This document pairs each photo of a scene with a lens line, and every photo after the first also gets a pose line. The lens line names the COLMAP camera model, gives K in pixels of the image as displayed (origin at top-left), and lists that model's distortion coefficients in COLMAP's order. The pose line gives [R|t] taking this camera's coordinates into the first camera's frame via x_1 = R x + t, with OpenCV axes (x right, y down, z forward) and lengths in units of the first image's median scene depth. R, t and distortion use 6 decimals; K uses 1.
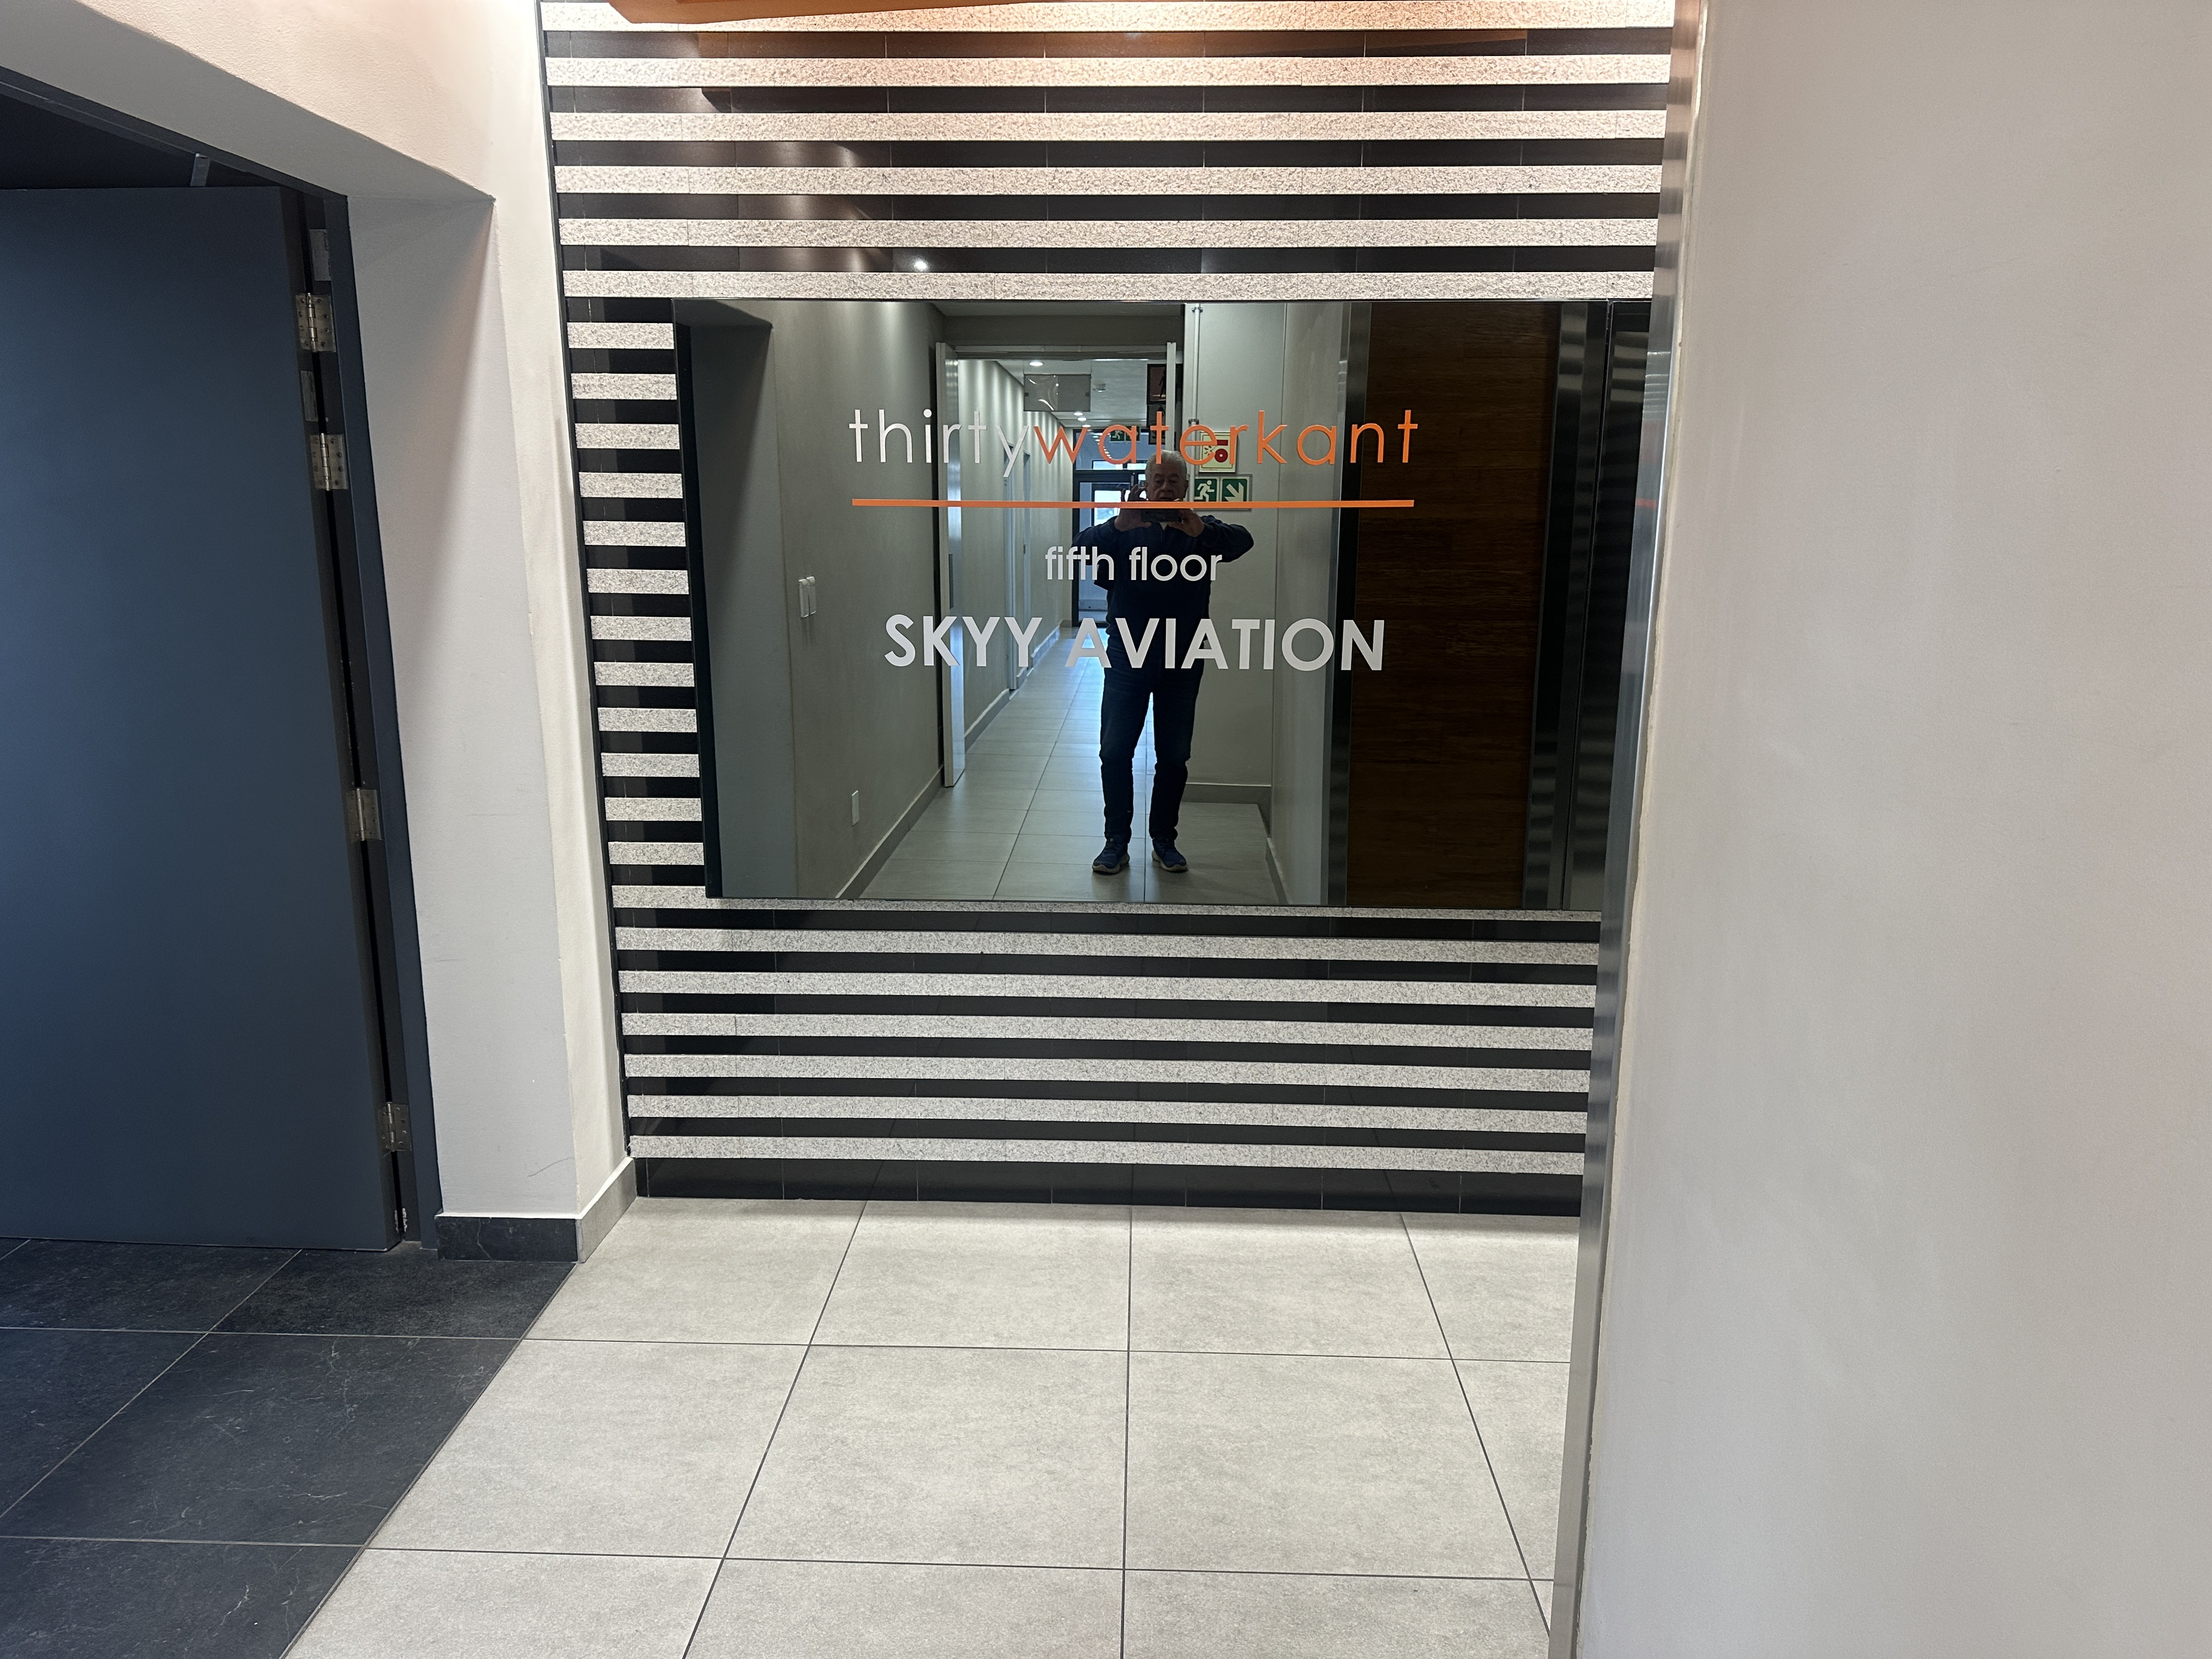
lens RADIAL K [[1556.4, 0, 1106.5], [0, 1556.4, 830.0], [0, 0, 1]] dist [0.007406, -0.004829]
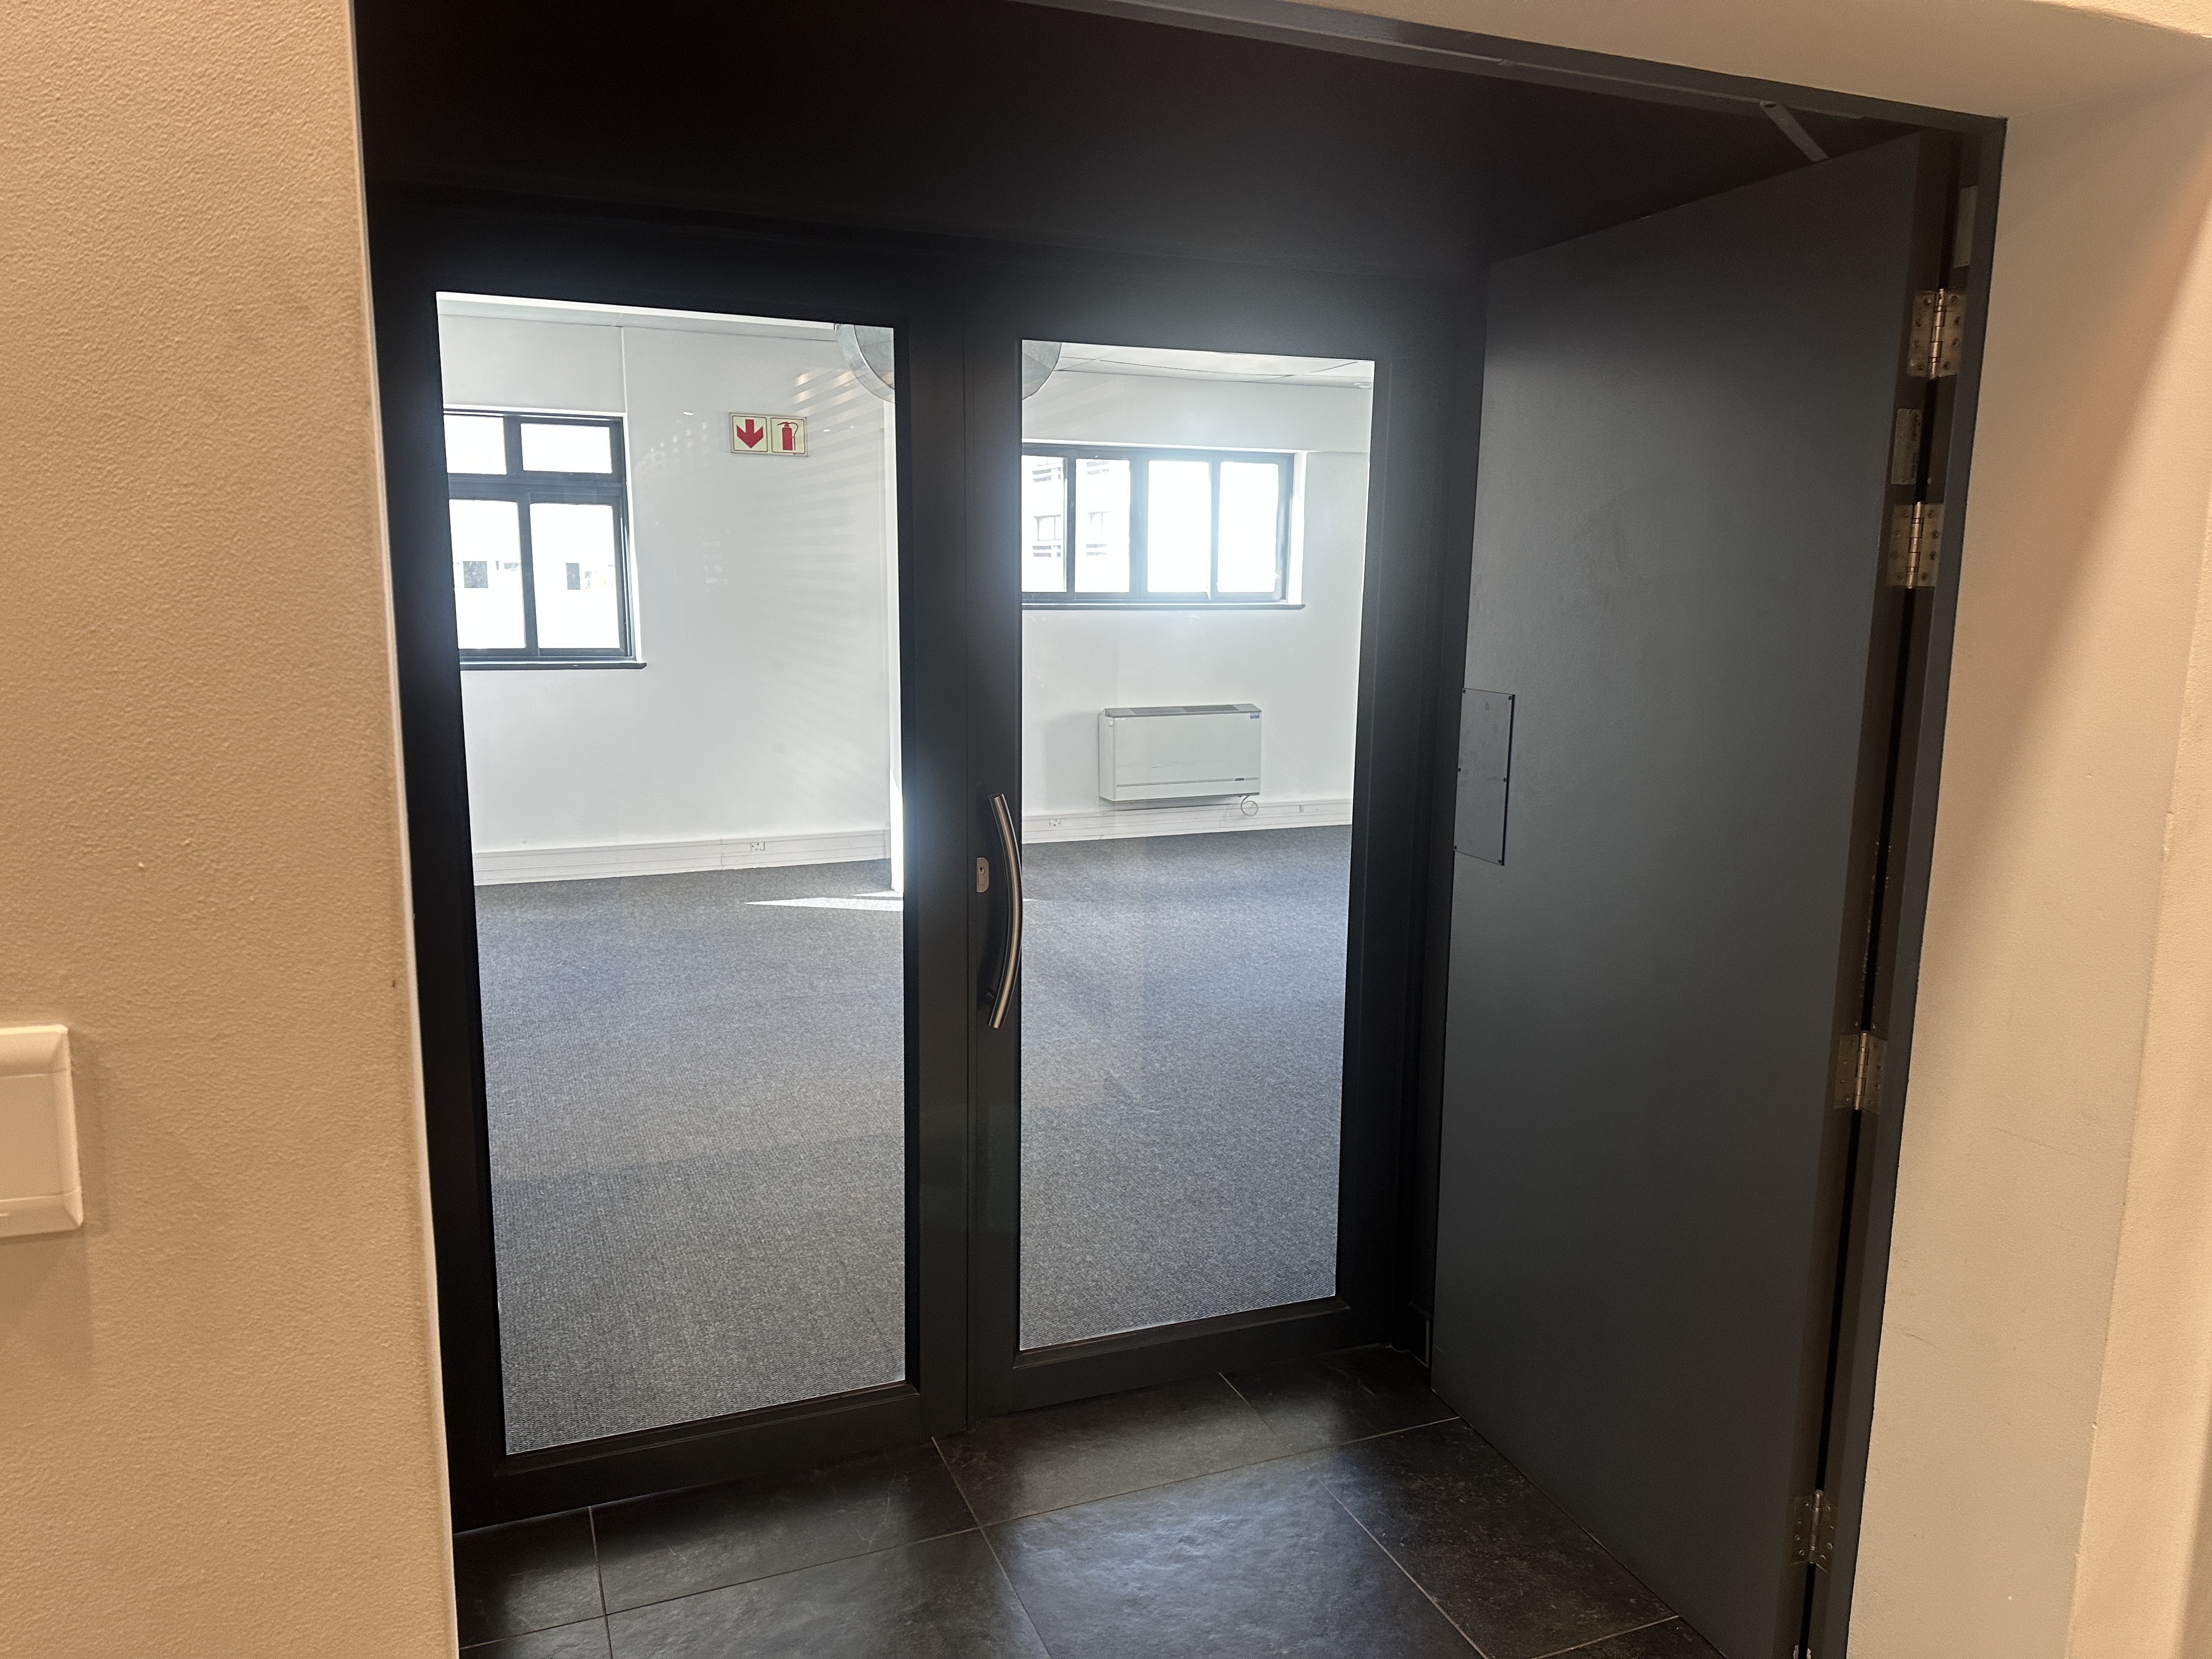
lens RADIAL K [[1556.4, 0, 1108.7], [0, 1556.4, 835.1], [0, 0, 1]] dist [0.007406, -0.004829]
pose [[0.403285, 0.158245, -0.901288, -0.026649], [-0.200575, 0.976269, 0.081661, -0.103133], [0.892822, 0.147843, 0.425455, 0.438653]]
